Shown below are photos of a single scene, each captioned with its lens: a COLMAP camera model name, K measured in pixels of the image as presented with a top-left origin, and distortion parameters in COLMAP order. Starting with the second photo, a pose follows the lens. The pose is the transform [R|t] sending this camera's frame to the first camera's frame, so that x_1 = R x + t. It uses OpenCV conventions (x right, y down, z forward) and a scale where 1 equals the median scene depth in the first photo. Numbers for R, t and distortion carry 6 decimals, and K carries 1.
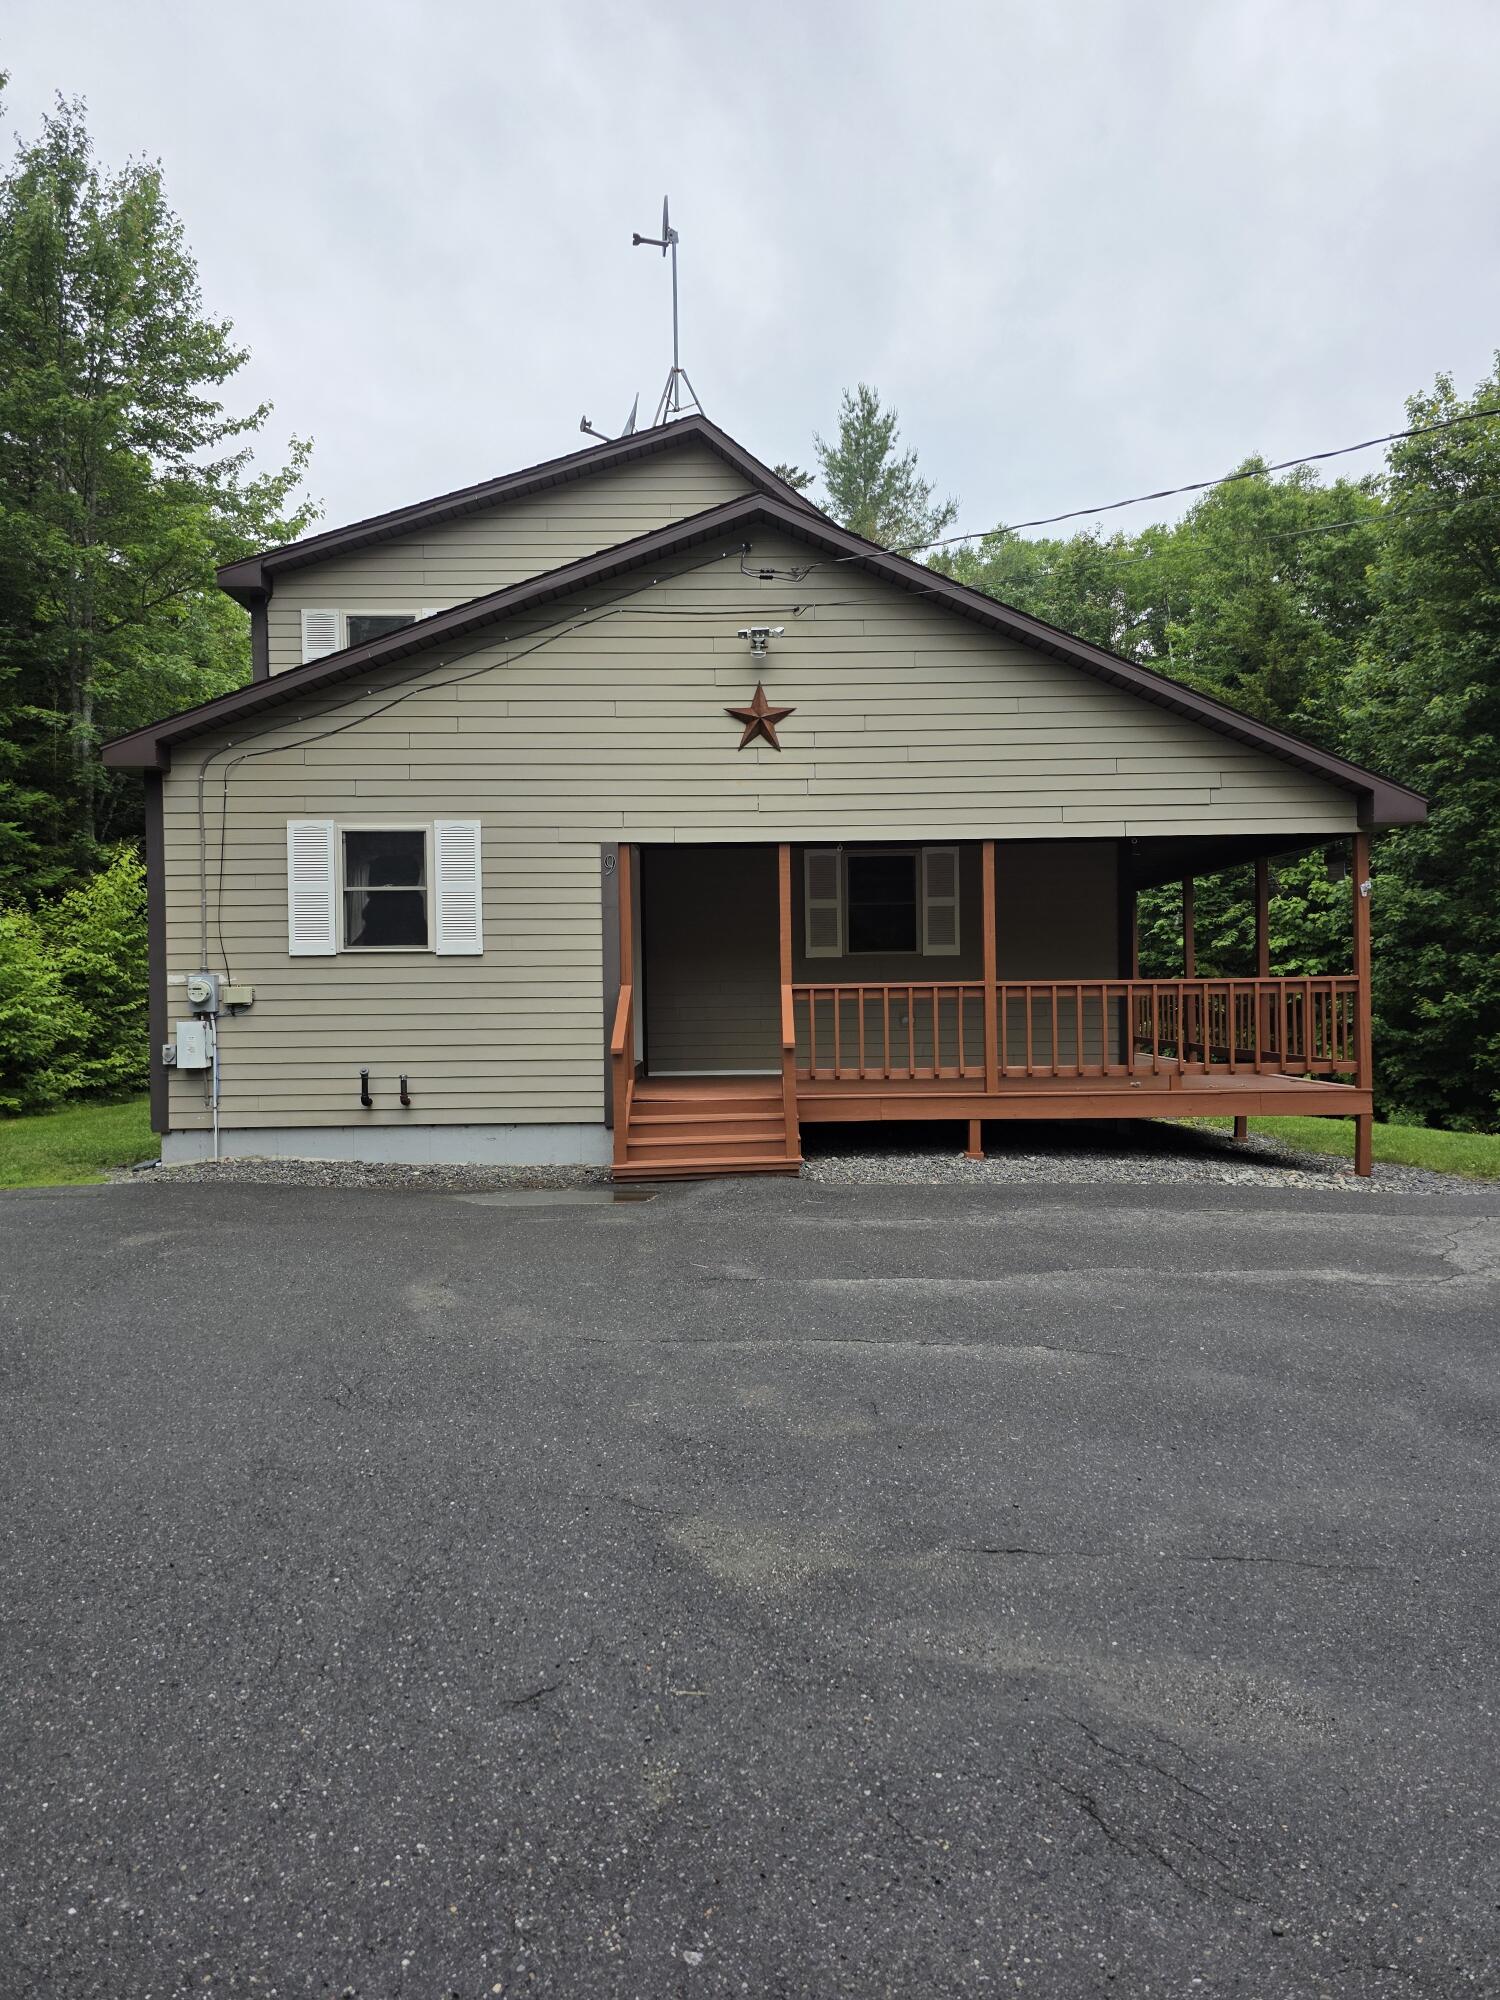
lens RADIAL K [[1351.2, 0, 737.1], [0, 1351.2, 1015.9], [0, 0, 1]] dist [0.041723, -0.031093]
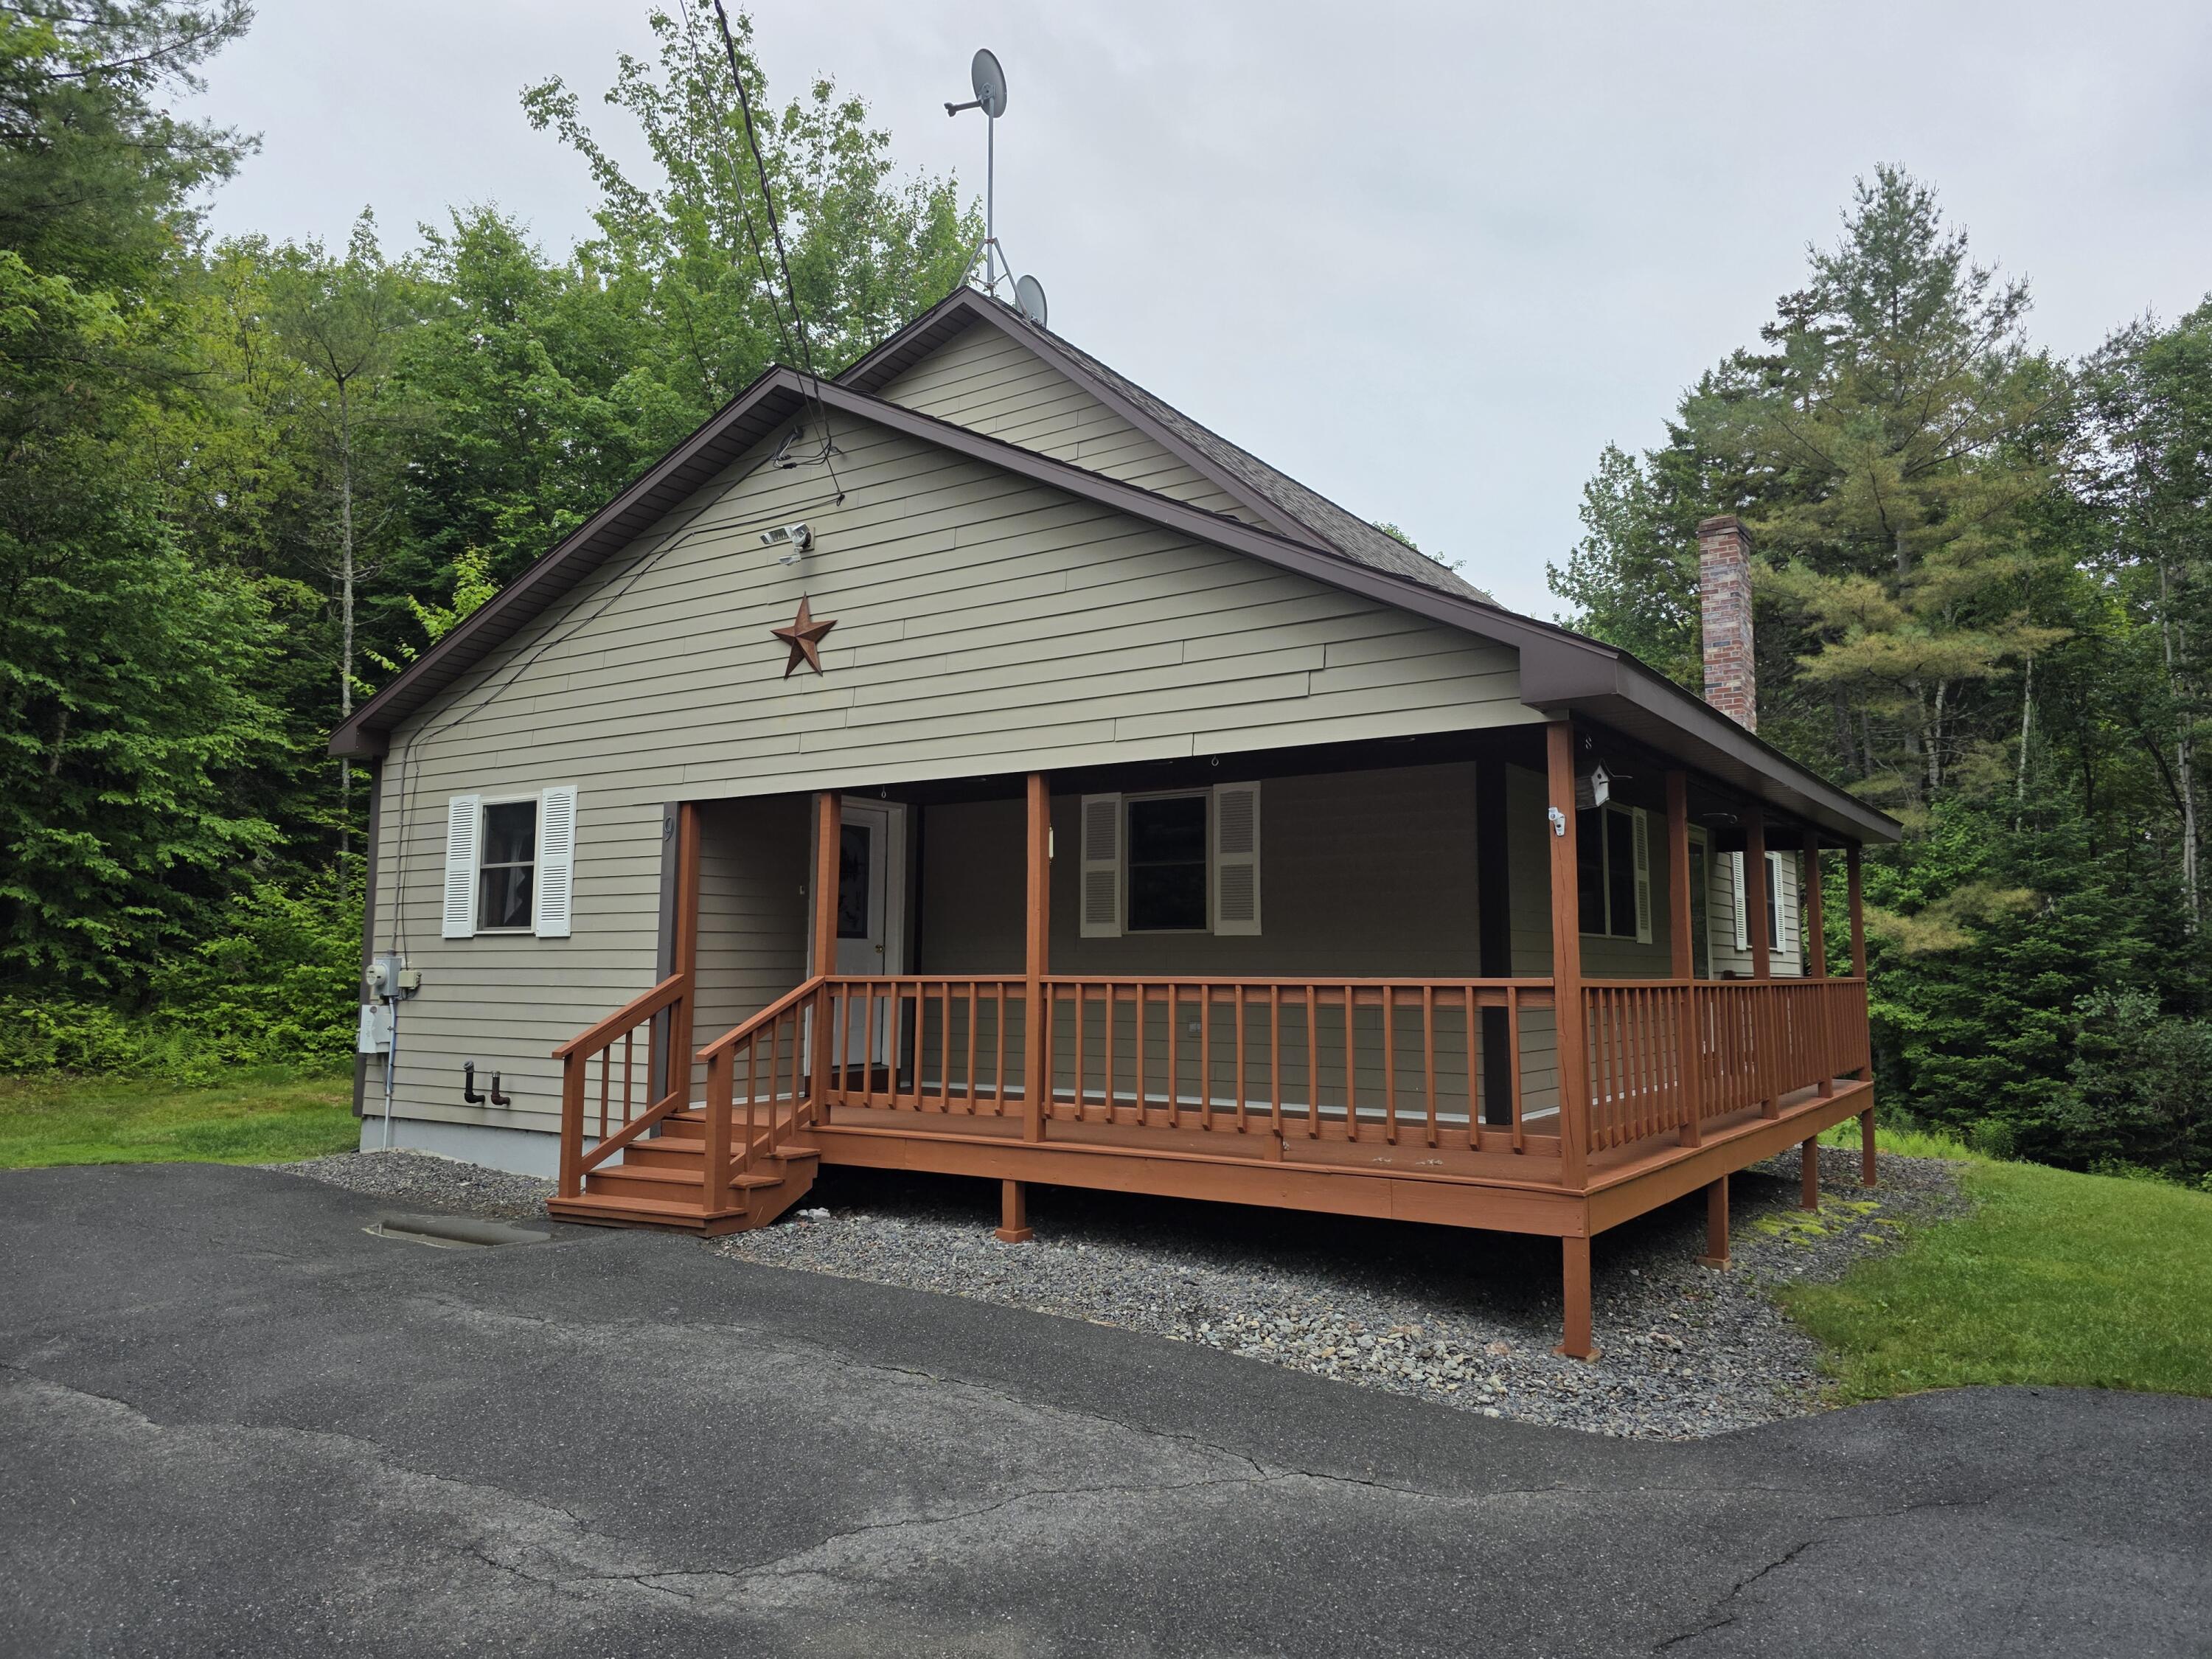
lens RADIAL K [[1494.4, 0, 1110.1], [0, 1494.4, 821.9], [0, 0, 1]] dist [0.041723, -0.031093]
pose [[0.823299, -0.041647, -0.566078, 0.655645], [-0.023184, 0.994005, -0.106848, -0.023206], [0.567135, 0.101092, 0.817398, 0.394899]]
